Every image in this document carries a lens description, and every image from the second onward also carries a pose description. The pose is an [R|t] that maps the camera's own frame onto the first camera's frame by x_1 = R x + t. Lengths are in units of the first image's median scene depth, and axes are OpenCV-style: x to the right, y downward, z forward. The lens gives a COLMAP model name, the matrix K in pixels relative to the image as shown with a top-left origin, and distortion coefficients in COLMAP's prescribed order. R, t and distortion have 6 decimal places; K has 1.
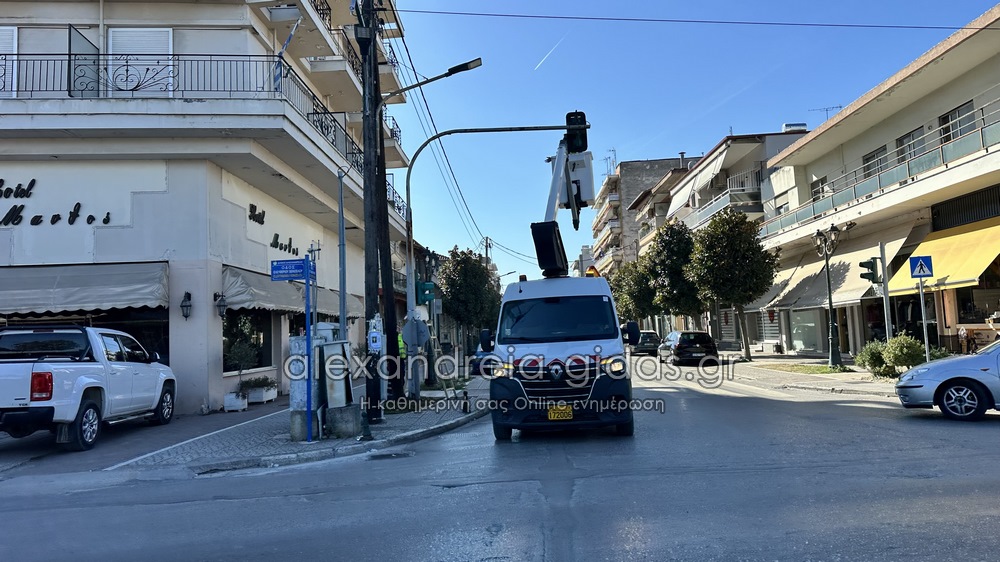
lens RADIAL K [[702.0, 0, 500.0], [0, 702.0, 281.0], [0, 0, 1]] dist [0.098991, -0.129044]
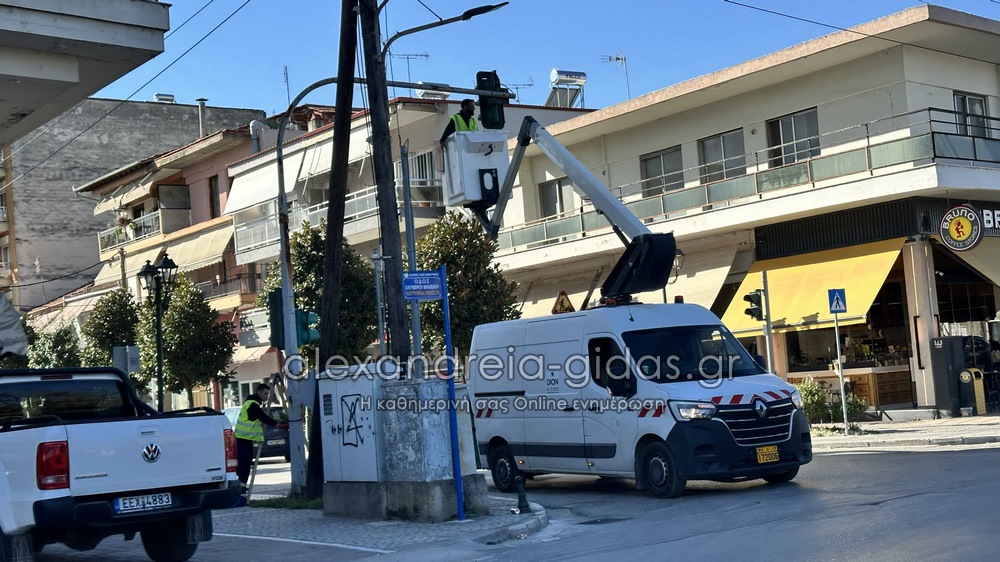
lens RADIAL K [[1396.7, 0, 527.5], [0, 1396.7, 300.2], [0, 0, 1]] dist [0.132051, -0.033789]
pose [[0.788305, 0.018673, 0.615002, -0.713333], [-0.002856, 0.999640, -0.026690, 0.024503], [-0.615279, 0.019283, 0.788074, -0.117746]]
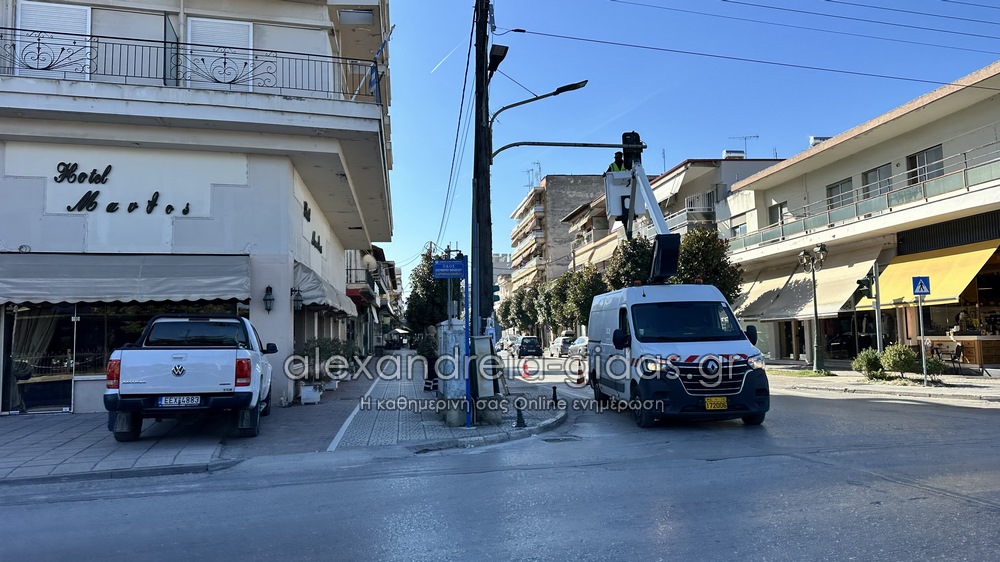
lens RADIAL K [[701.3, 0, 496.6], [0, 701.3, 286.6], [0, 0, 1]] dist [0.124973, -0.198894]
pose [[0.987141, 0.033552, 0.156291, -0.258926], [-0.033346, 0.999436, -0.003939, 0.008984], [-0.156335, -0.001323, 0.987703, -0.044396]]
